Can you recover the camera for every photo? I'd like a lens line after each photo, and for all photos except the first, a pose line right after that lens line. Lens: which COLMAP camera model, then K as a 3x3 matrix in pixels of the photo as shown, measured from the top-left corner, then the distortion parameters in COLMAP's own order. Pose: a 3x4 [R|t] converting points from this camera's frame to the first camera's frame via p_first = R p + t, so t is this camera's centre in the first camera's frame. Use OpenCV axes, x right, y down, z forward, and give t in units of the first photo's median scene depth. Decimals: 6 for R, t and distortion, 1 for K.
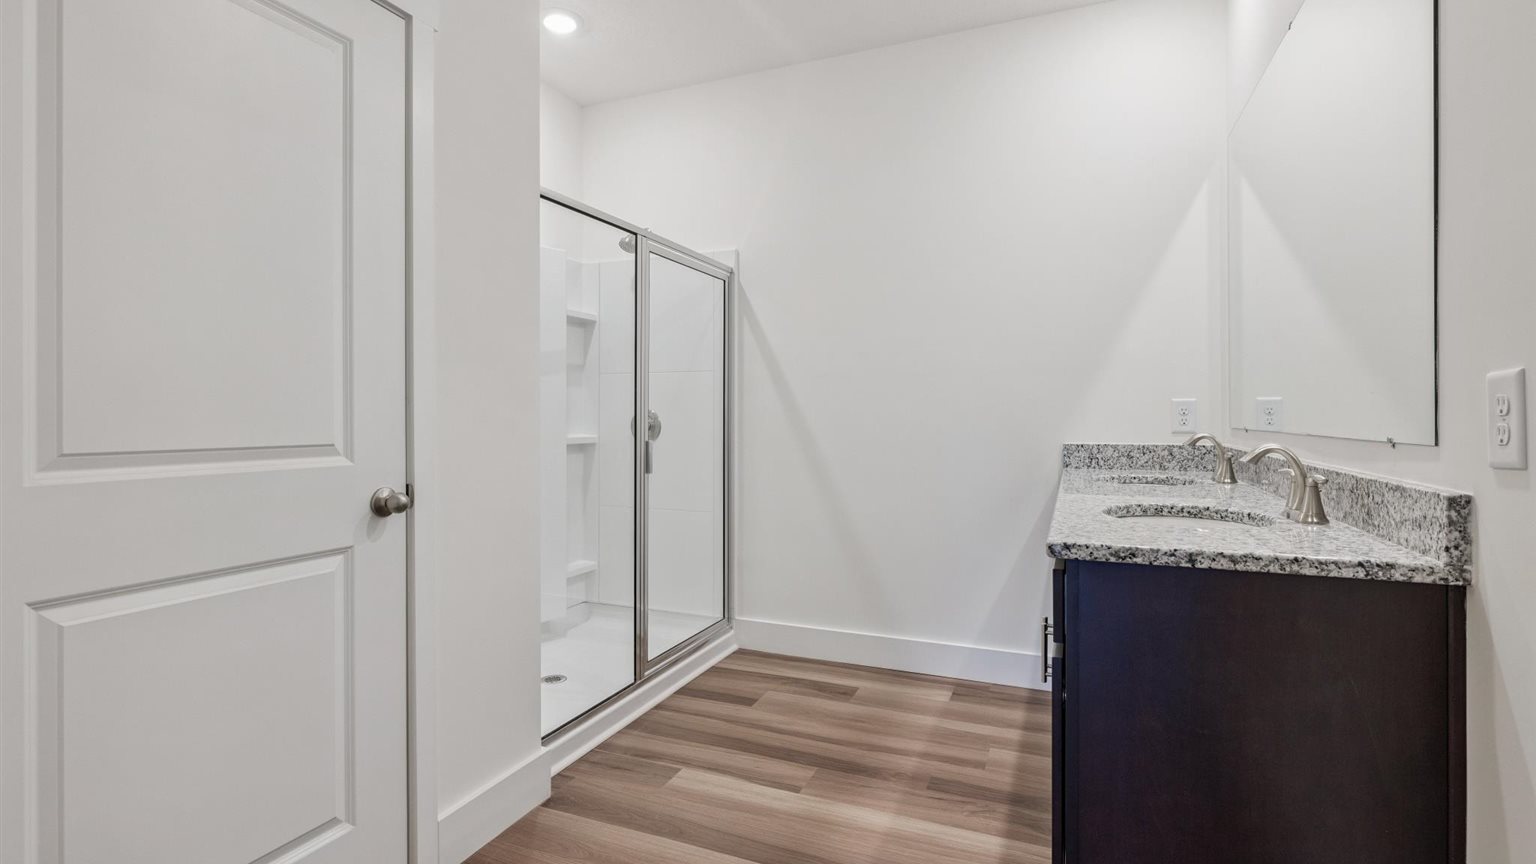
lens RADIAL K [[776.7, 0, 757.1], [0, 776.7, 424.8], [0, 0, 1]] dist [-0.001749, 0.000673]
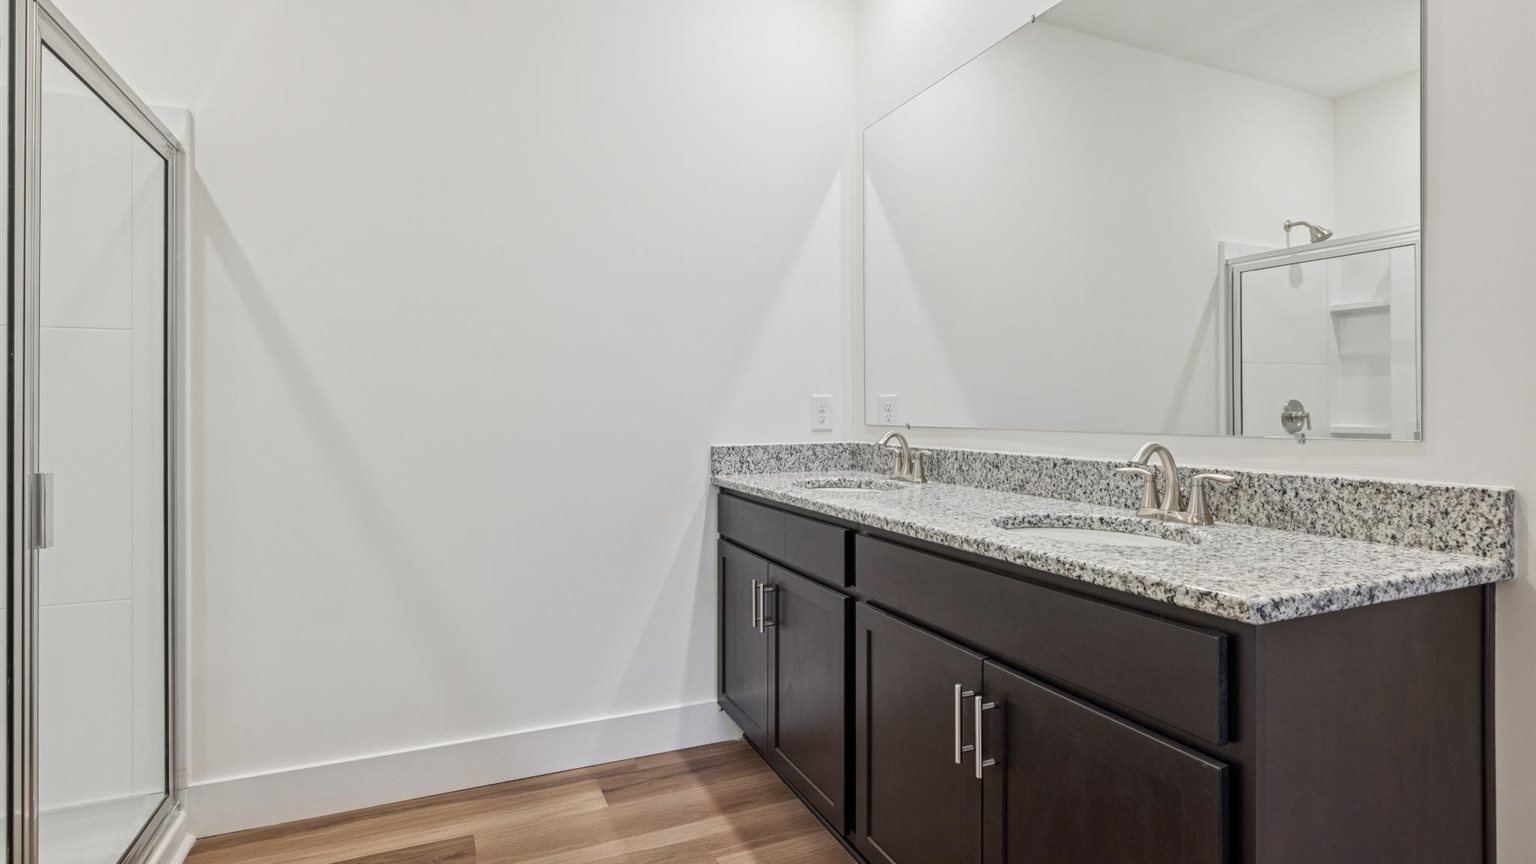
lens RADIAL K [[776.7, 0, 782.2], [0, 776.7, 418.8], [0, 0, 1]] dist [-0.001749, 0.000673]
pose [[0.672267, -0.008872, 0.740255, -0.183045], [0.012193, 0.999925, 0.000911, -0.005513], [-0.740208, 0.008414, 0.672325, 0.397786]]
